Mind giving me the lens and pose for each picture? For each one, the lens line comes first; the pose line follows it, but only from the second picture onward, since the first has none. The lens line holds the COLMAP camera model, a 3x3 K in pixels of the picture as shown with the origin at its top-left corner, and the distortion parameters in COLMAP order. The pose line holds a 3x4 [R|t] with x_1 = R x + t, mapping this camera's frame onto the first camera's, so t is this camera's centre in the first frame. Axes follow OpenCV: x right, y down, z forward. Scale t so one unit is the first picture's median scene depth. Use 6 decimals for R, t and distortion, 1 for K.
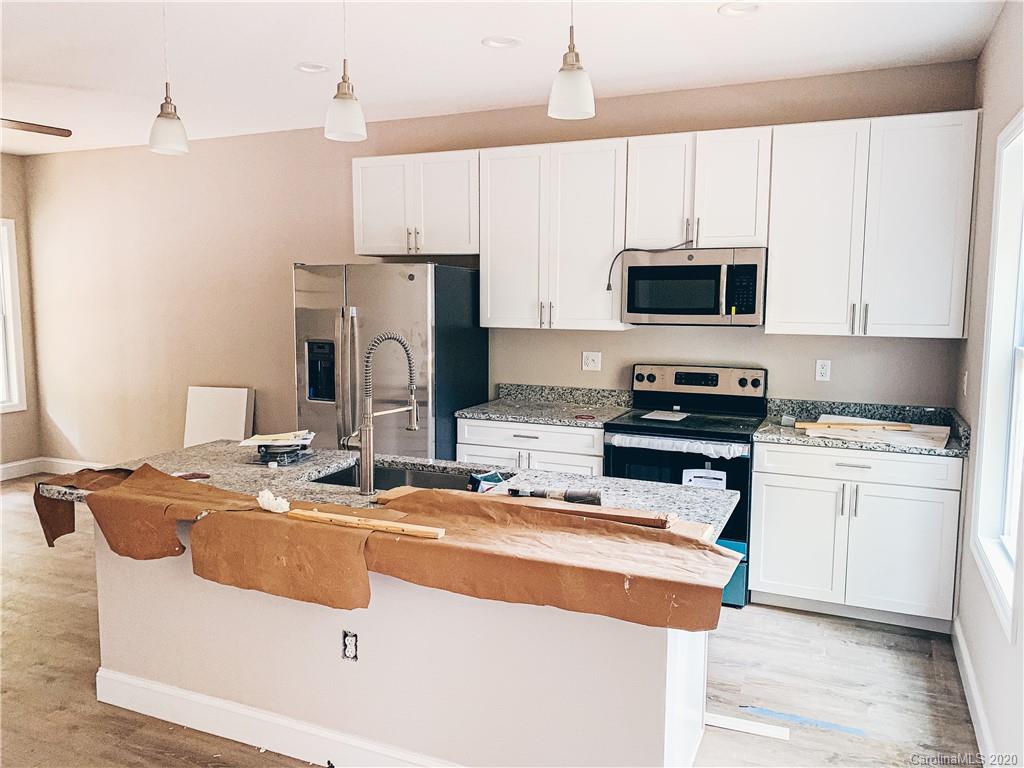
lens RADIAL K [[783.4, 0, 533.1], [0, 783.4, 381.4], [0, 0, 1]] dist [0.056225, -0.089671]
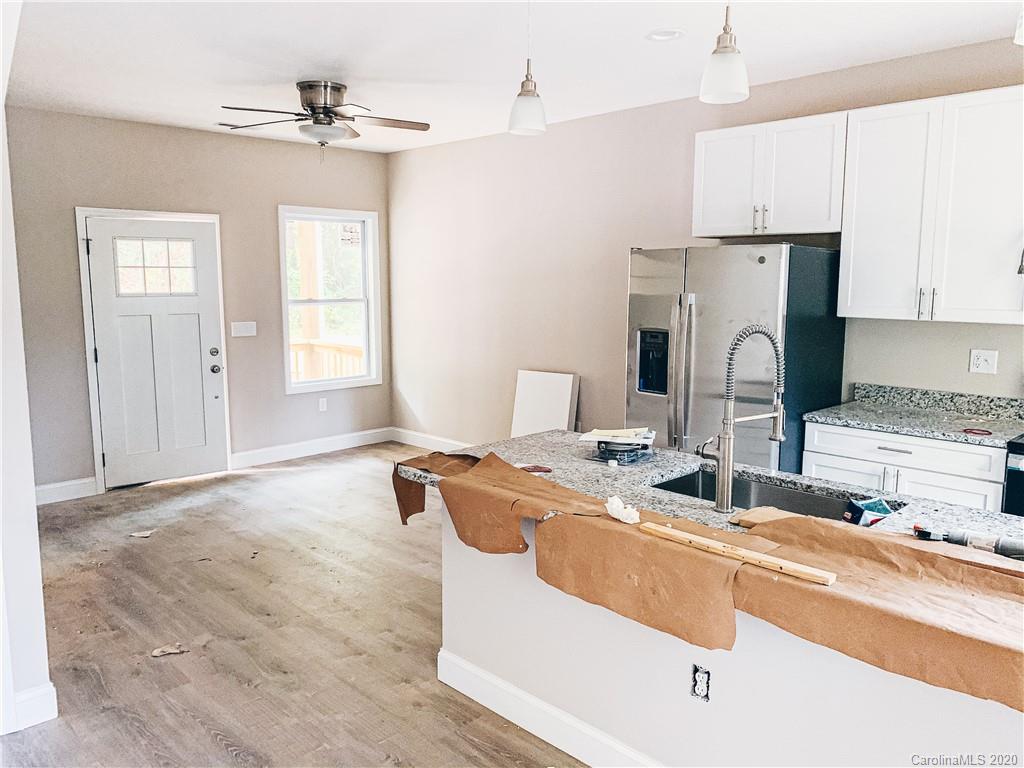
lens RADIAL K [[783.4, 0, 533.1], [0, 783.4, 381.4], [0, 0, 1]] dist [0.056225, -0.089671]
pose [[0.930957, 0.046836, -0.362113, -0.087343], [-0.039055, 0.998822, 0.028781, -0.015196], [0.363035, -0.012652, 0.931690, 0.099848]]
